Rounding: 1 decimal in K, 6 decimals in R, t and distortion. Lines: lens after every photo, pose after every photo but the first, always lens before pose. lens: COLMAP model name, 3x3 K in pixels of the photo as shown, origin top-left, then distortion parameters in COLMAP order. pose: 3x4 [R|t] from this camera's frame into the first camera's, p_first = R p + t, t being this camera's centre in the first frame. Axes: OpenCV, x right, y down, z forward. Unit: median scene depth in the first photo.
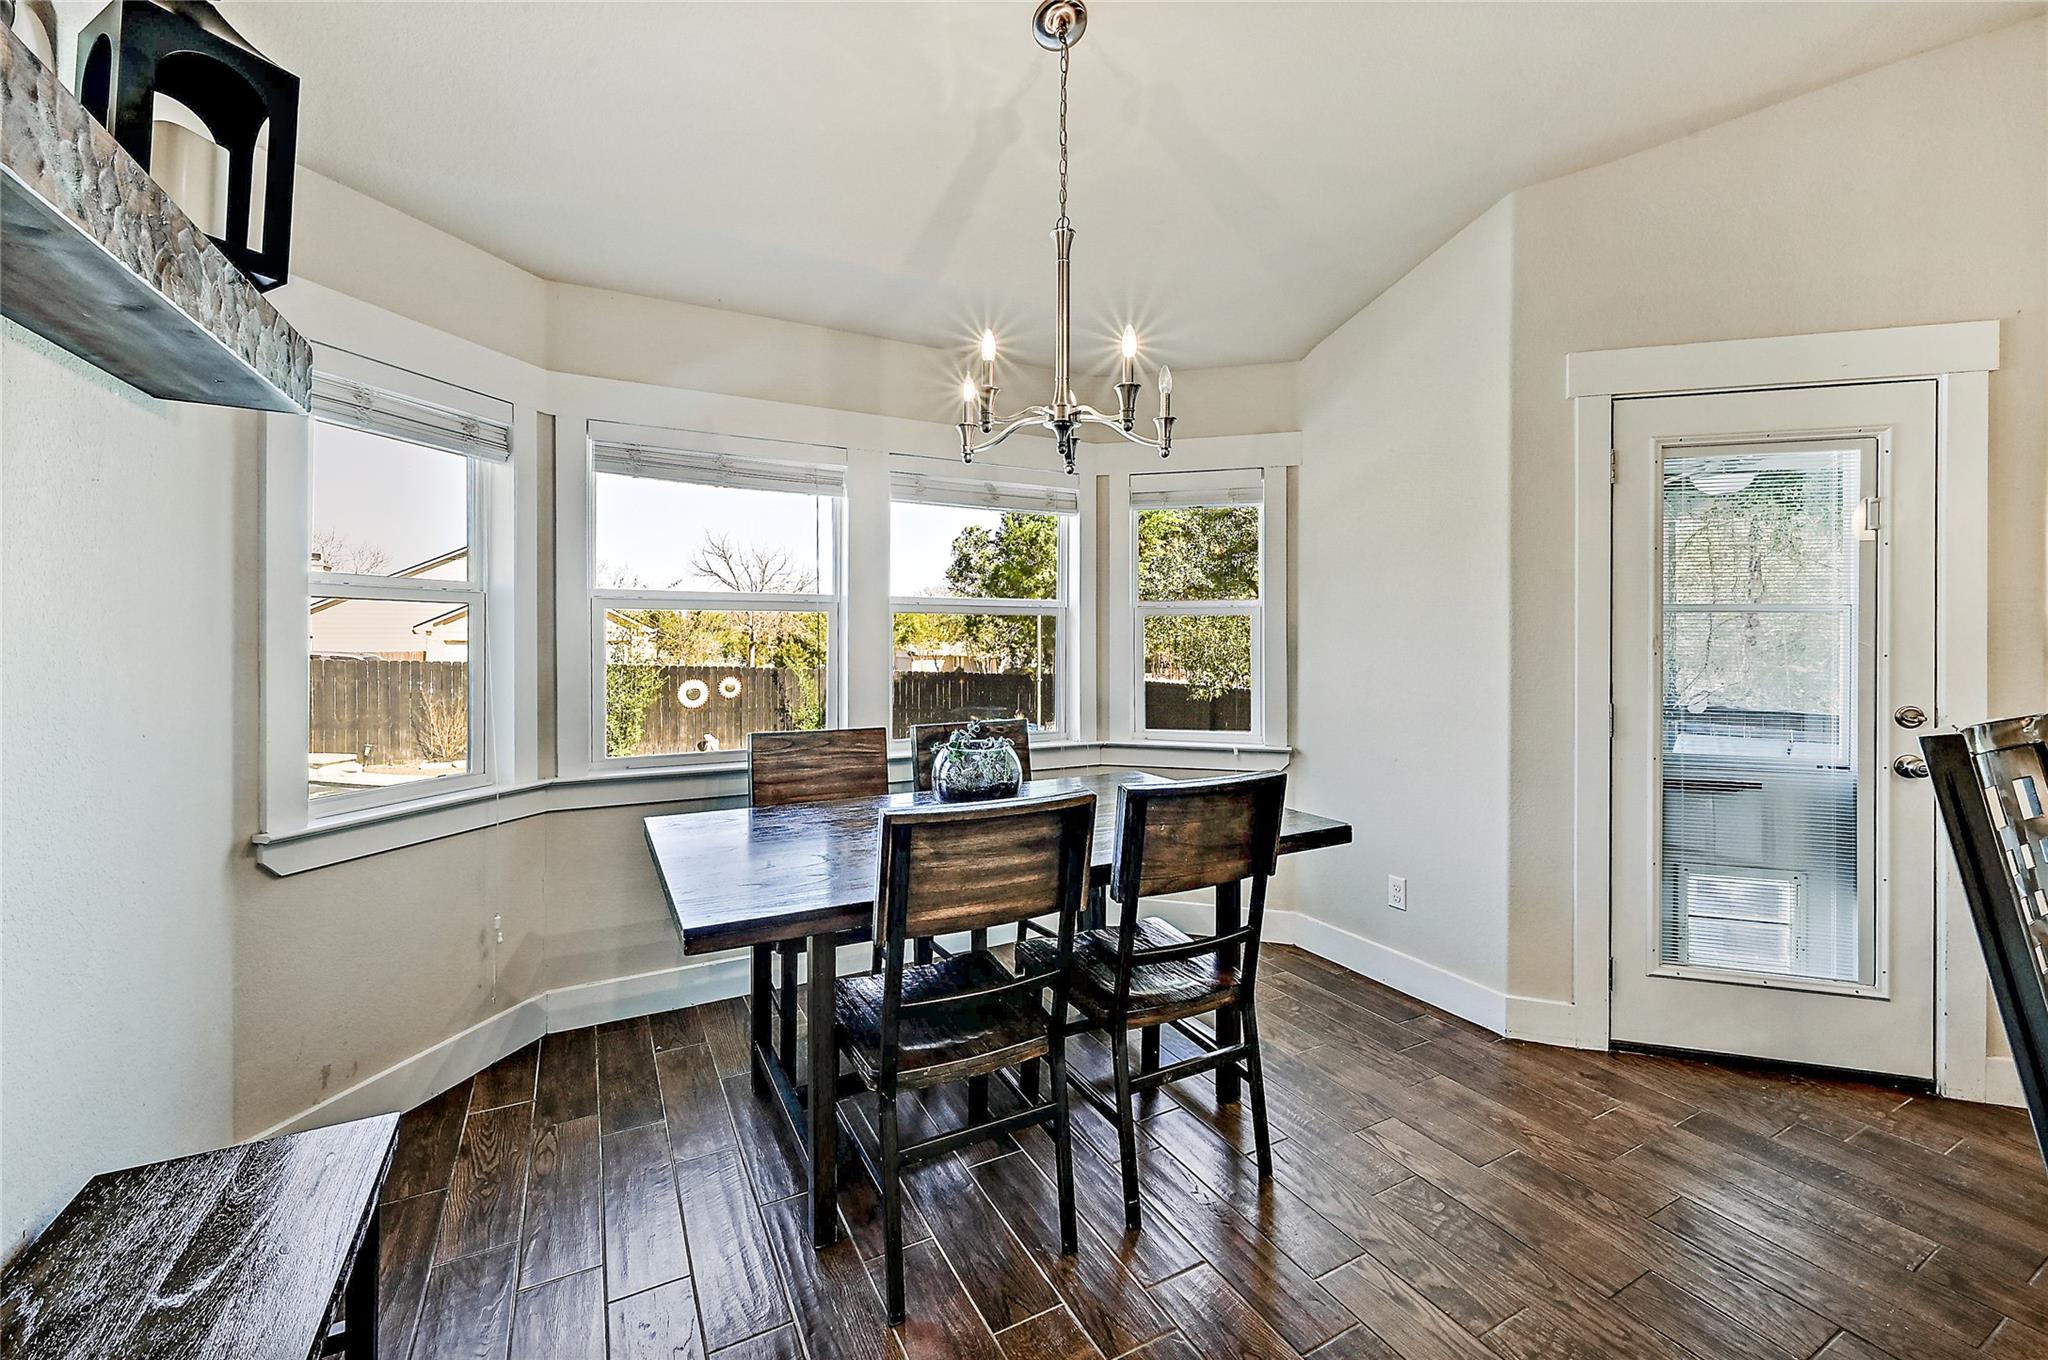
lens RADIAL K [[820.4, 0, 1010.5], [0, 820.4, 646.3], [0, 0, 1]] dist [-0.001823, -0.000106]
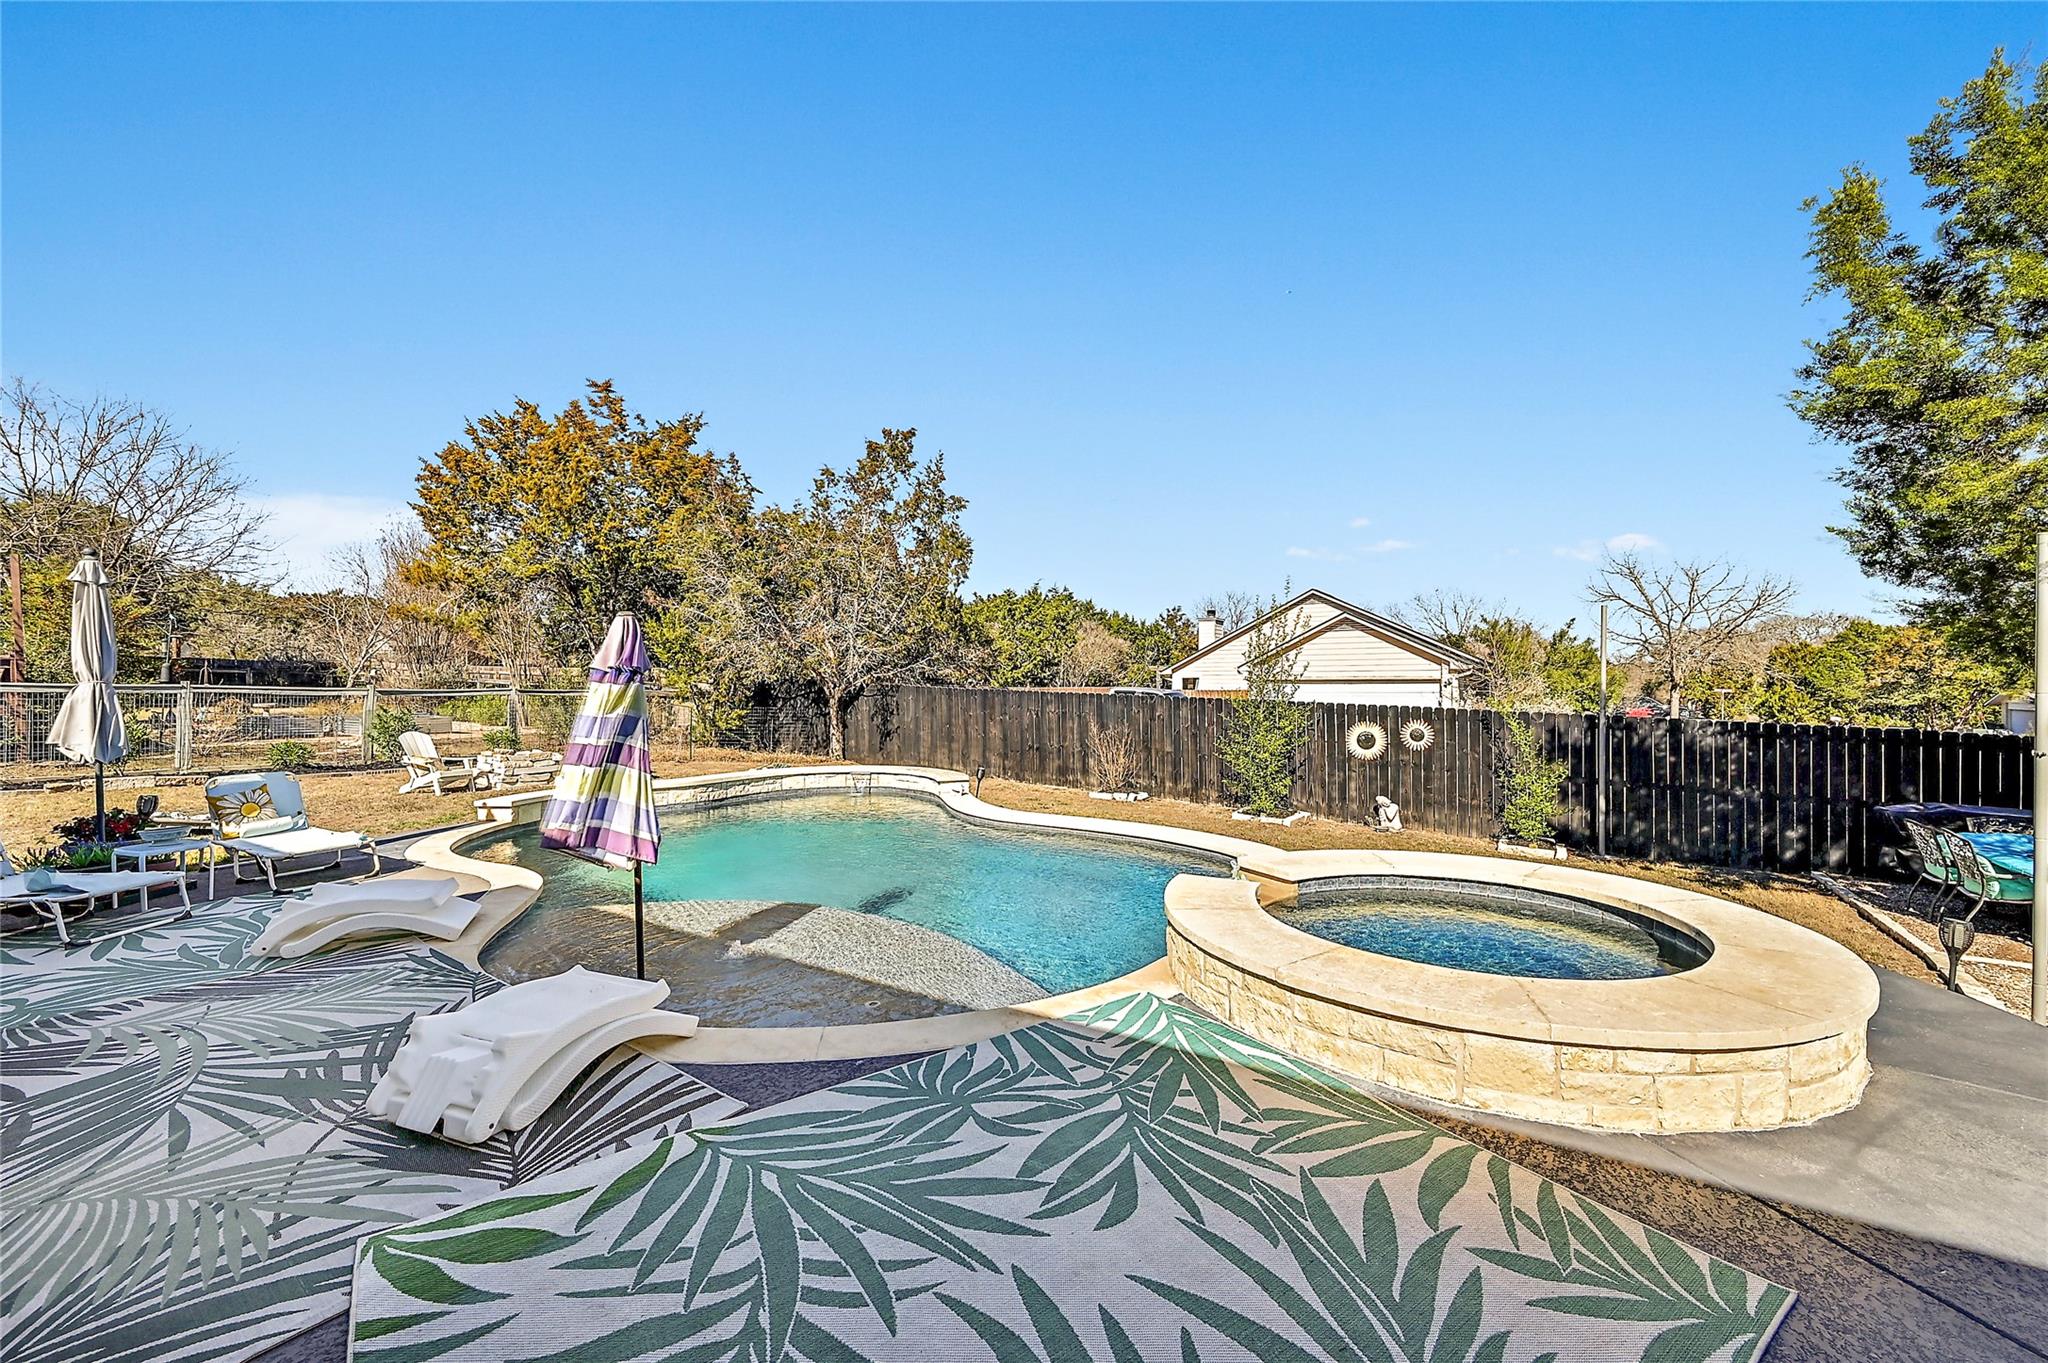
lens RADIAL K [[817.0, 0, 1019.7], [0, 817.0, 684.0], [0, 0, 1]] dist [-0.001009, -0.000023]
pose [[0.496537, -0.004832, -0.868002, 0.111267], [-0.004029, 0.999961, -0.007871, 0.012532], [0.868006, 0.007405, 0.496498, 0.342238]]
